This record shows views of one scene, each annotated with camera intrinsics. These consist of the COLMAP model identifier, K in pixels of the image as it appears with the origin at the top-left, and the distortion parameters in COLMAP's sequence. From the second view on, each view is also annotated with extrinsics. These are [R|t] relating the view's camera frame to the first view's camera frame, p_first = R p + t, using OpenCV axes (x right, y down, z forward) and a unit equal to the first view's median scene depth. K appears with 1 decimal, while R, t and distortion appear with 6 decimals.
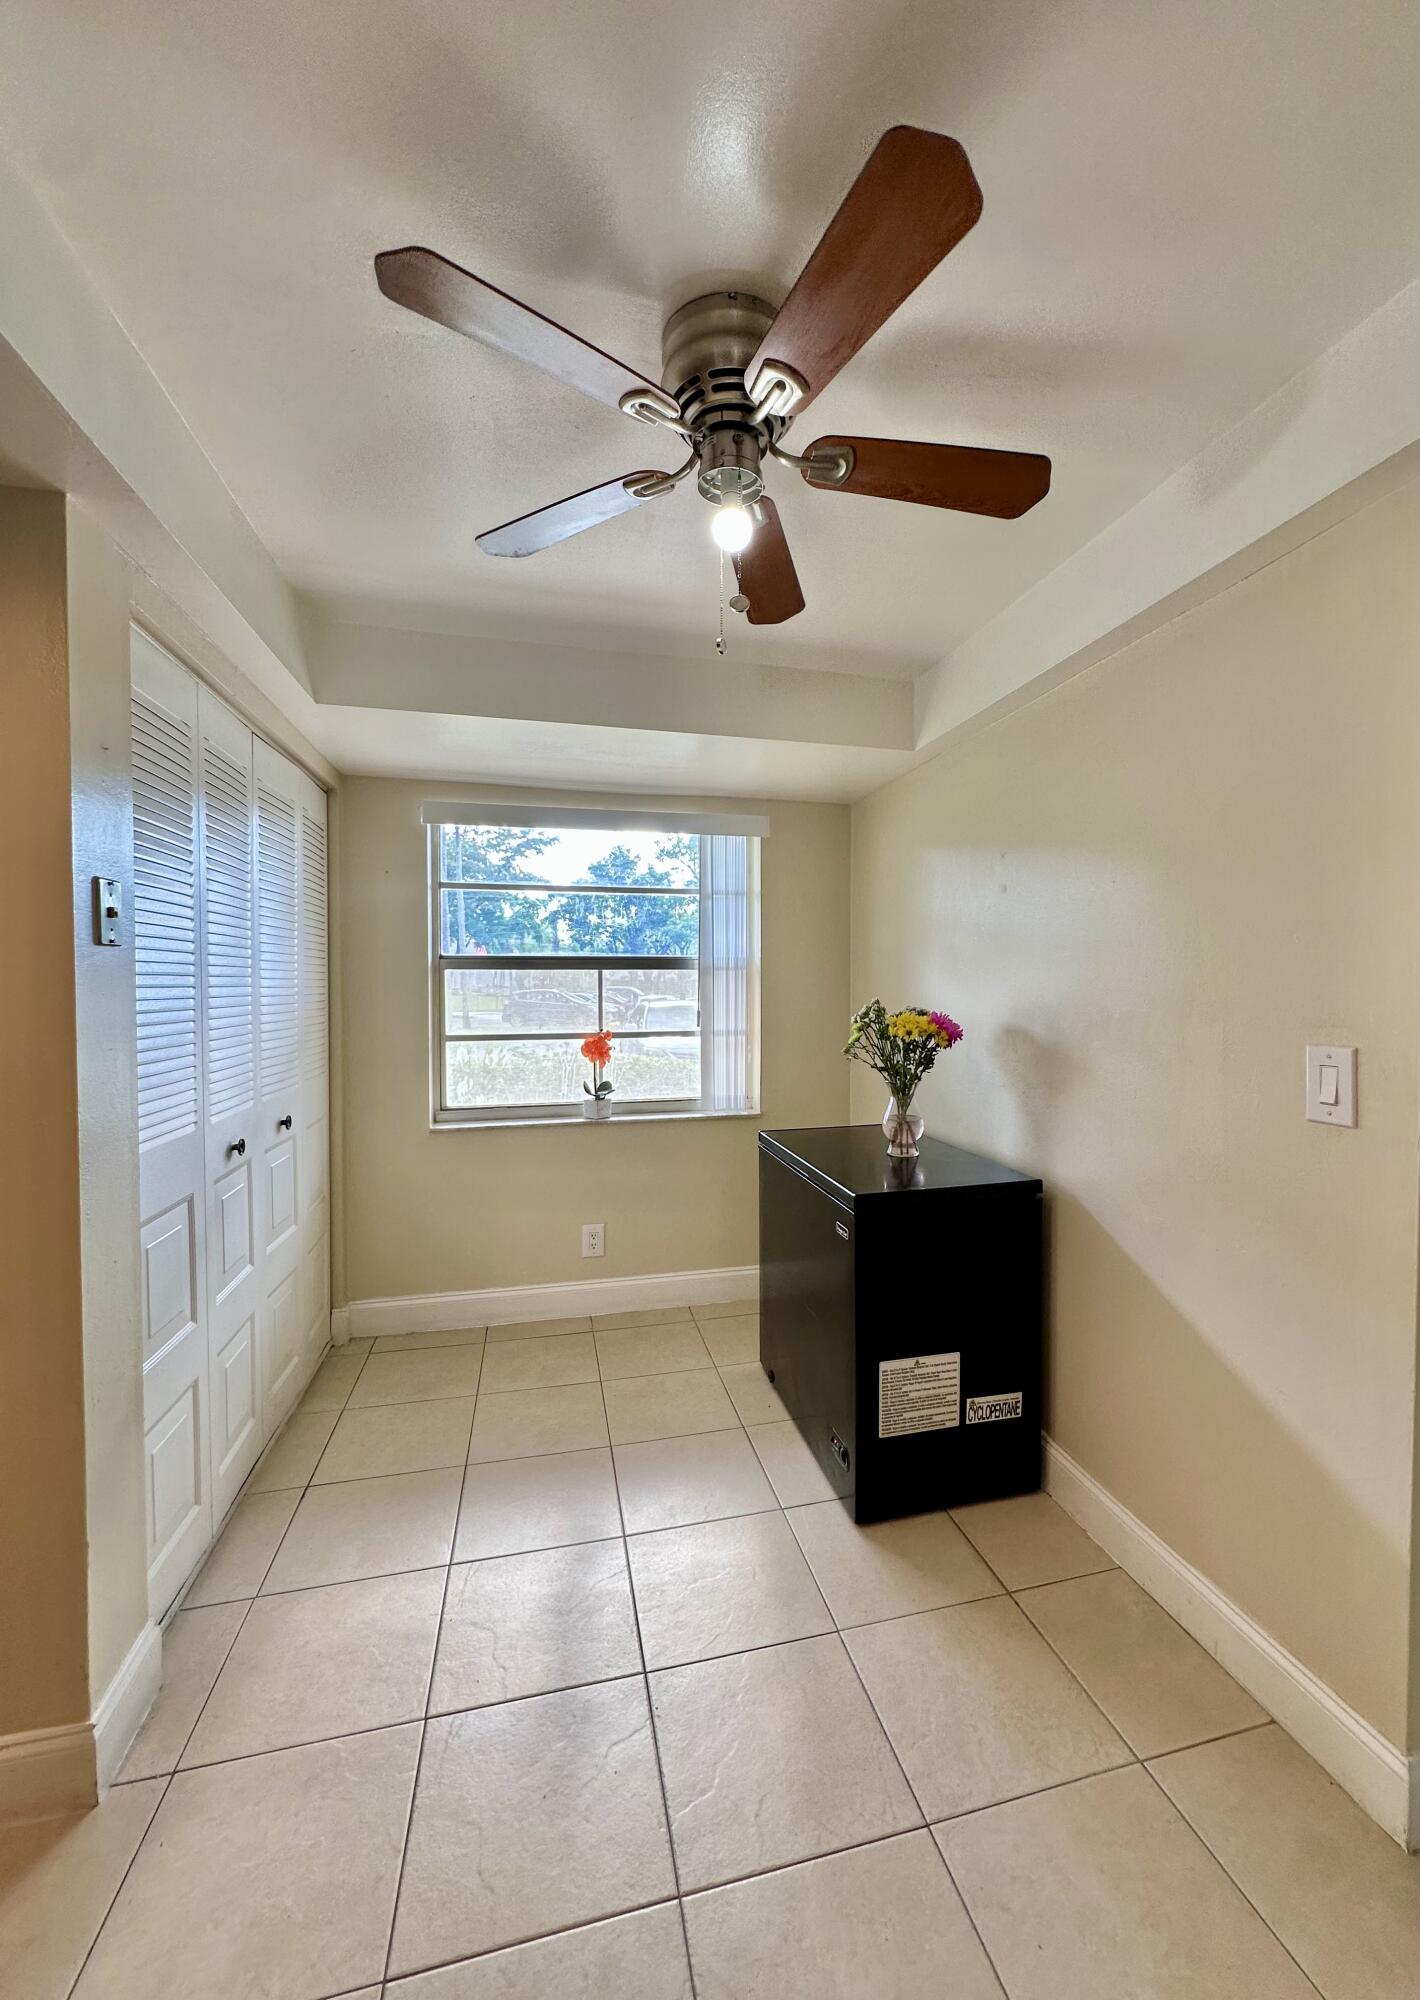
lens RADIAL K [[800.2, 0, 746.5], [0, 800.2, 1000.1], [0, 0, 1]] dist [-0.000634, -0.000040]
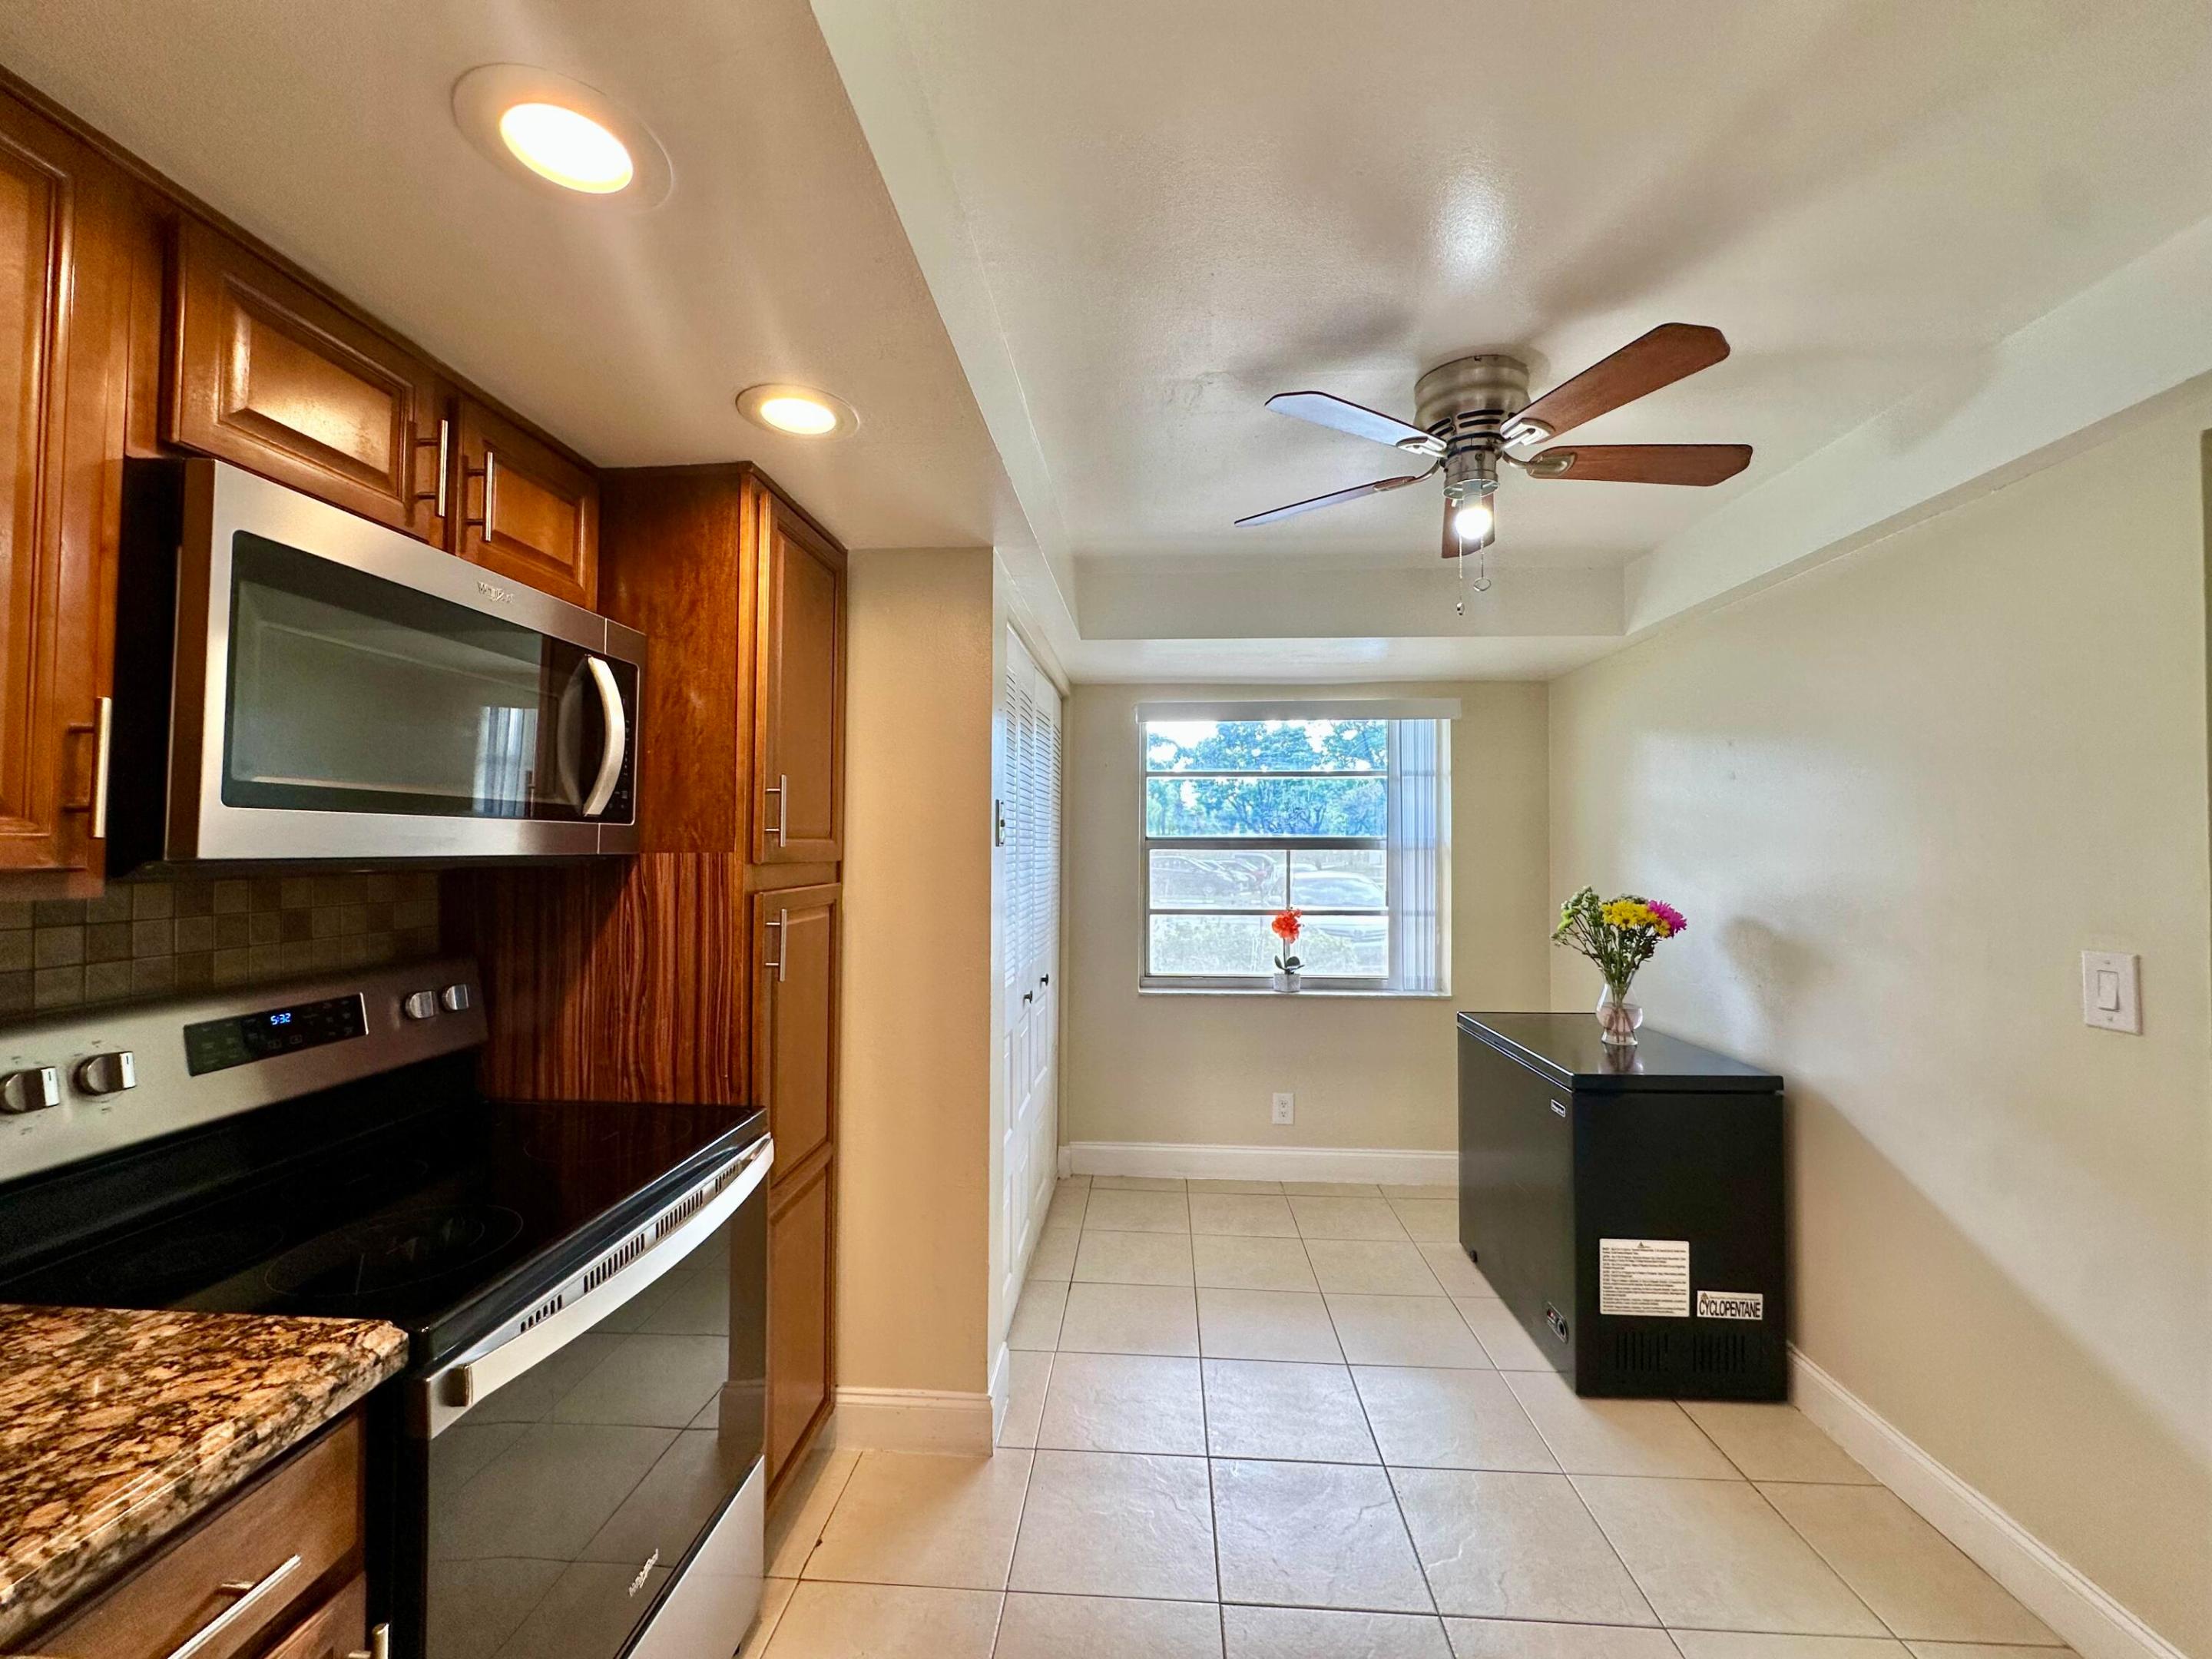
lens RADIAL K [[887.3, 0, 1107.2], [0, 887.3, 826.2], [0, 0, 1]] dist [-0.004027, 0.001127]
pose [[0.952485, -0.001932, -0.304579, -0.077216], [-0.012008, 0.998964, -0.043887, -0.021305], [0.304348, 0.045459, 0.951476, -0.262736]]
